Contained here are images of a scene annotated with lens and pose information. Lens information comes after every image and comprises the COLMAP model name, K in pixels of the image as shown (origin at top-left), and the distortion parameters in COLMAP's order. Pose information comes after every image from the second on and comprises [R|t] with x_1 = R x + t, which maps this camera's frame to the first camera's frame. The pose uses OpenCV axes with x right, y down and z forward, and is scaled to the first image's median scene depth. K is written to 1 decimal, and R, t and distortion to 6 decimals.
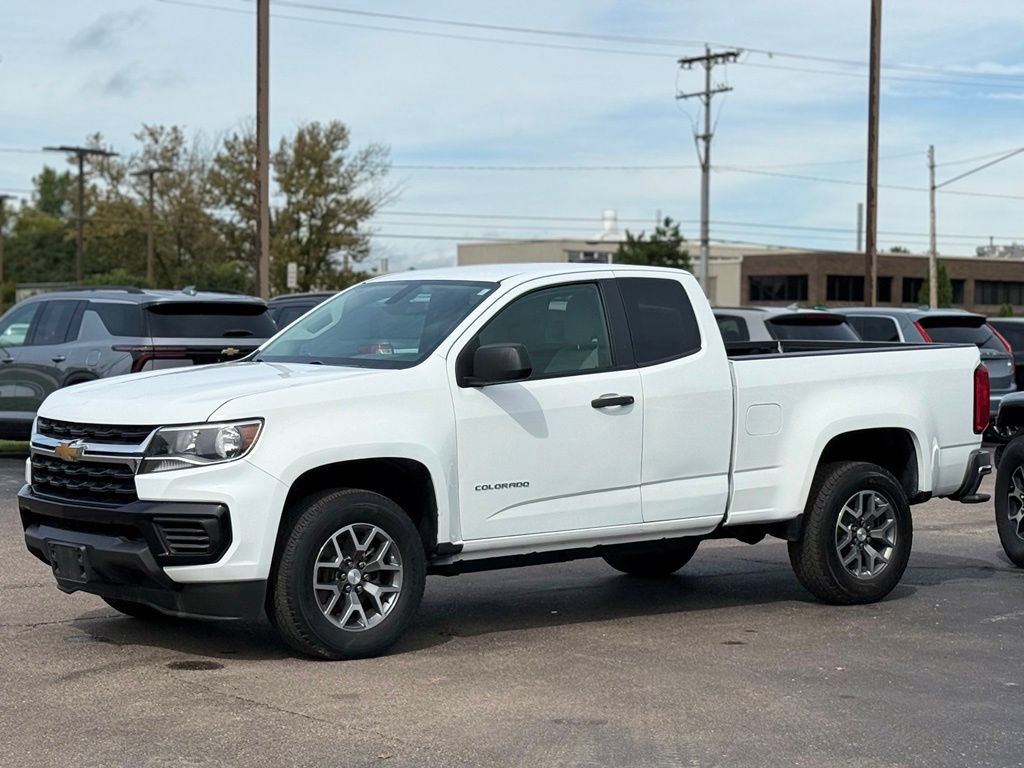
lens RADIAL K [[2150.7, 0, 509.8], [0, 2150.7, 406.2], [0, 0, 1]] dist [0.146395, 0.000000]
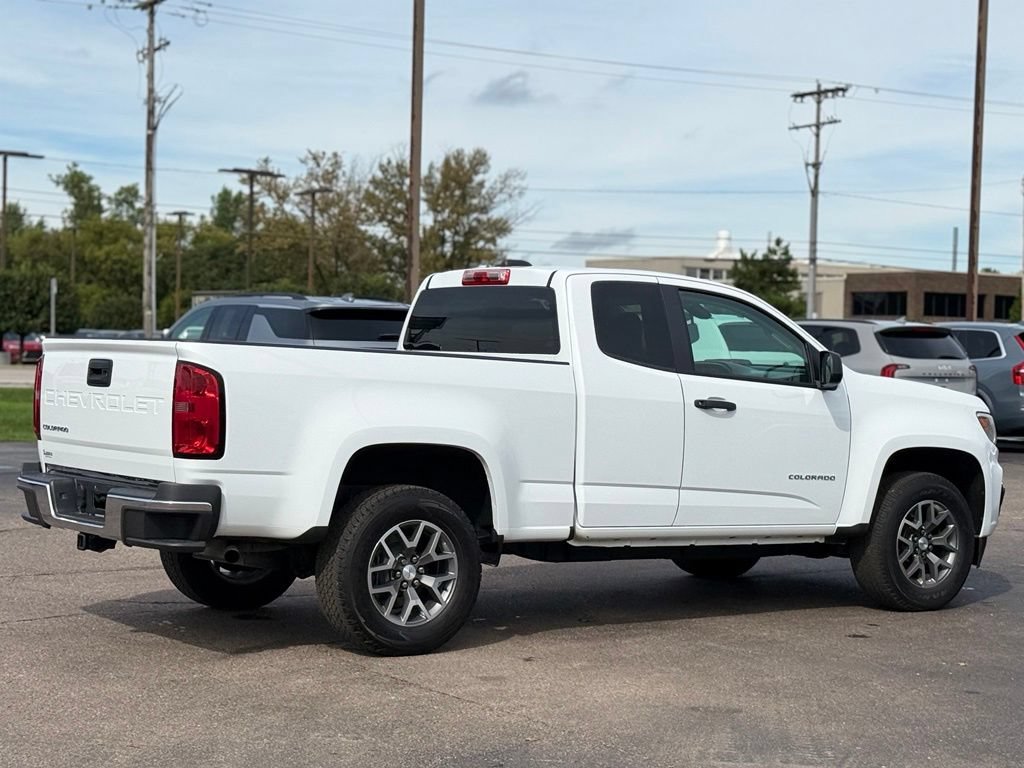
lens RADIAL K [[1944.7, 0, 518.0], [0, 1944.7, 385.5], [0, 0, 1]] dist [0.141036, 0.000000]
pose [[0.998198, 0.016426, -0.057718, -0.007451], [-0.017046, 0.999802, -0.010262, -0.000368], [0.057538, 0.011227, 0.998280, 0.030383]]
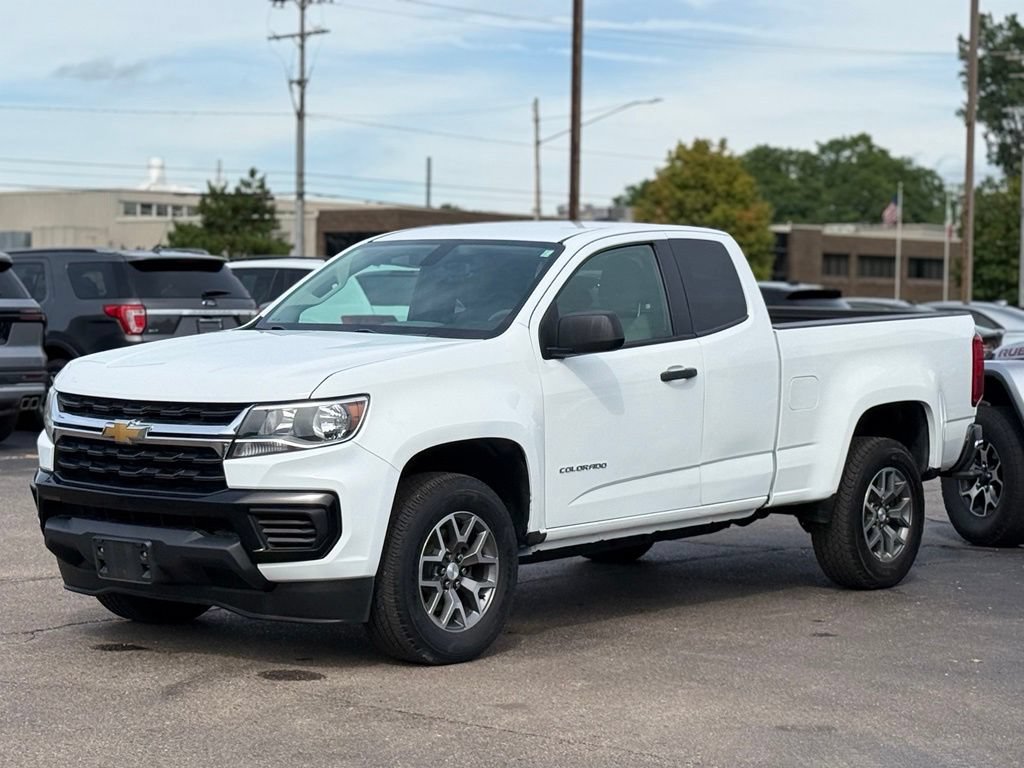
lens RADIAL K [[2304.0, 0, 508.3], [0, 2304.0, 392.2], [0, 0, 1]] dist [0.177176, 0.000000]
pose [[0.980500, -0.003018, 0.196494, -0.195143], [0.001237, 0.999957, 0.009182, -0.003239], [-0.196514, -0.008759, 0.980462, 0.046417]]
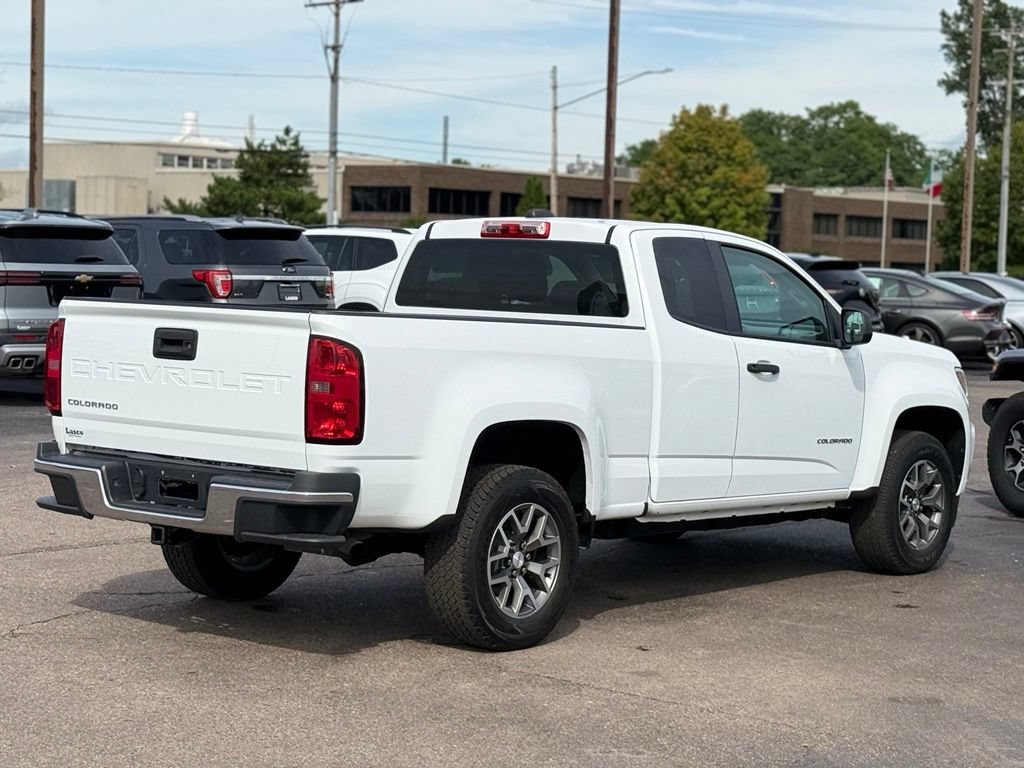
lens RADIAL K [[2150.7, 0, 509.7], [0, 2150.7, 377.9], [0, 0, 1]] dist [0.146395, 0.000000]
pose [[0.980855, 0.010649, 0.194447, -0.245700], [-0.016459, 0.999464, 0.028288, -0.021579], [-0.194041, -0.030947, 0.980505, 0.031965]]
